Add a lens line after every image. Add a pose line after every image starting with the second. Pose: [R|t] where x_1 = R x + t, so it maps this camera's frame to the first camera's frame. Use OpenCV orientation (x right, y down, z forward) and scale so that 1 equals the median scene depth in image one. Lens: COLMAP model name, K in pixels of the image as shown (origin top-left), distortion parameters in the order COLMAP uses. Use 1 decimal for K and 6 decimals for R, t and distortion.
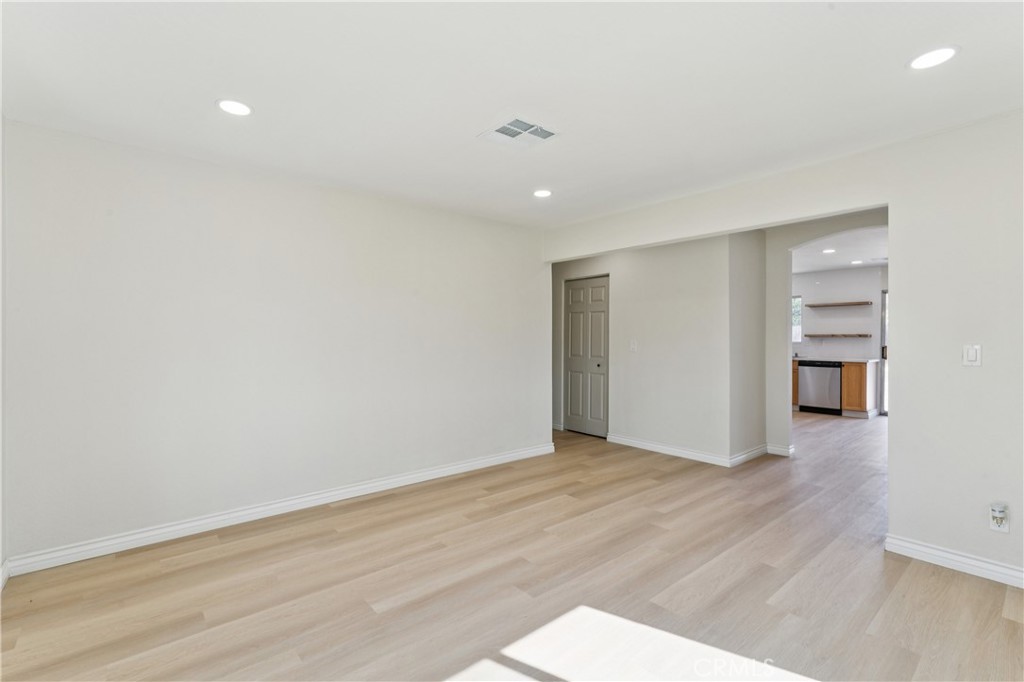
lens RADIAL K [[477.8, 0, 496.5], [0, 477.8, 347.1], [0, 0, 1]] dist [-0.004189, 0.001348]
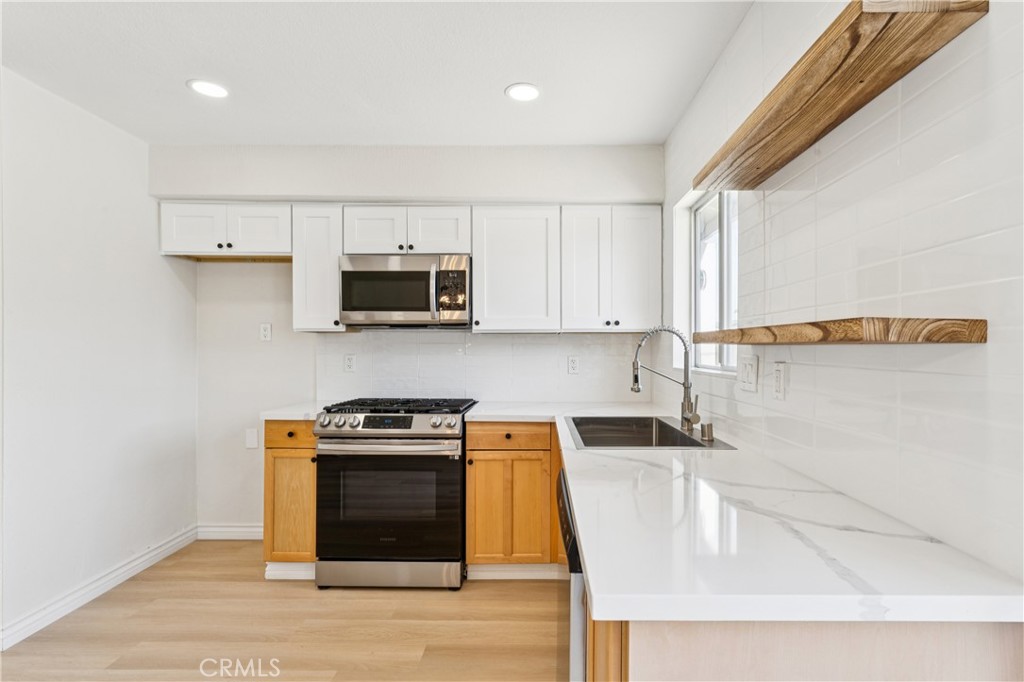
lens RADIAL K [[495.8, 0, 542.4], [0, 495.8, 348.9], [0, 0, 1]] dist [-0.004772, -0.000708]
pose [[0.758450, 0.001093, -0.651730, 1.249854], [-0.012708, 0.999833, -0.013112, -0.027588], [0.651607, 0.018227, 0.758337, 1.378083]]
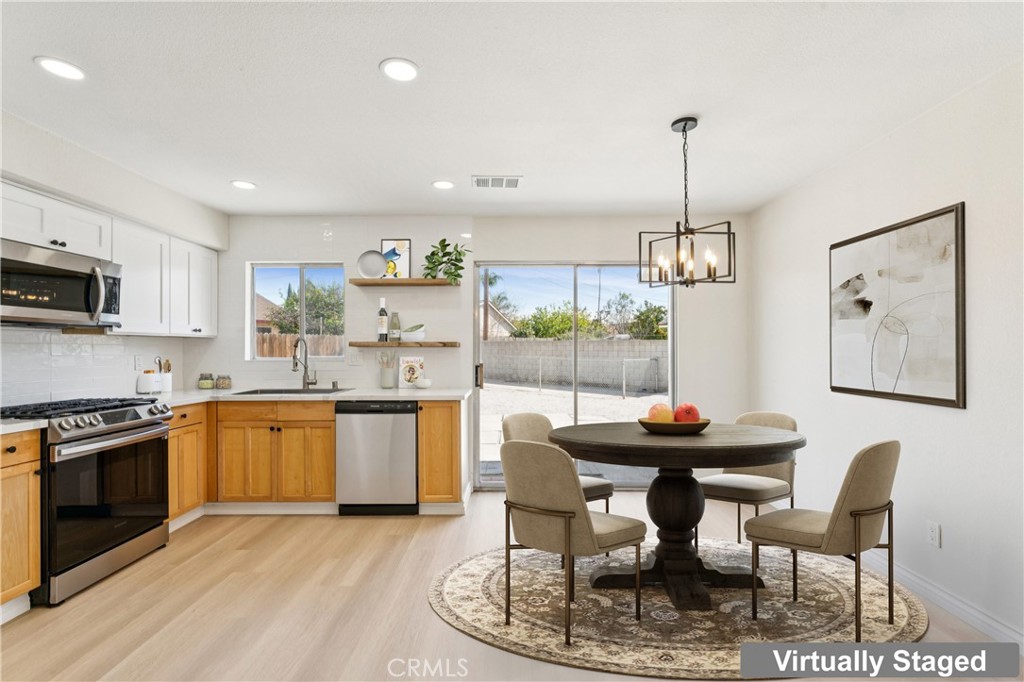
lens RADIAL K [[477.8, 0, 523.1], [0, 477.8, 343.4], [0, 0, 1]] dist [-0.004189, 0.001348]
pose [[0.635428, 0.007140, 0.772127, 0.667202], [0.015741, 0.999630, -0.022199, -0.019802], [-0.772000, 0.026260, 0.635080, 0.970308]]
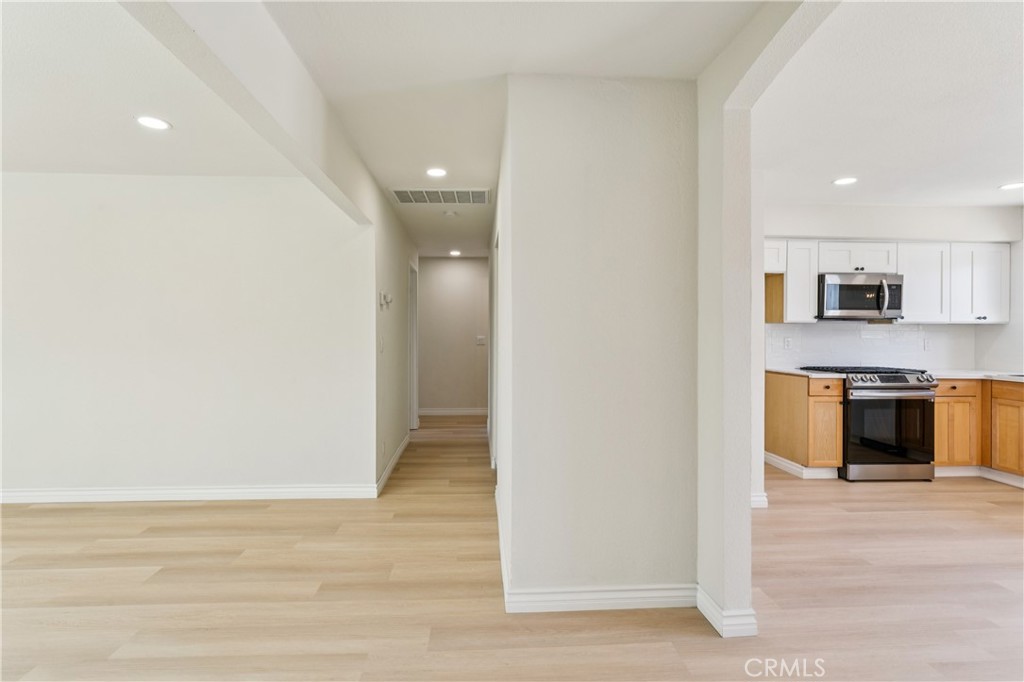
lens RADIAL K [[477.8, 0, 486.6], [0, 477.8, 337.6], [0, 0, 1]] dist [-0.004189, 0.001348]
pose [[0.791197, 0.007330, -0.611518, 0.742873], [-0.013082, 0.999902, -0.004941, -0.013598], [0.611422, 0.011909, 0.791215, 0.604899]]
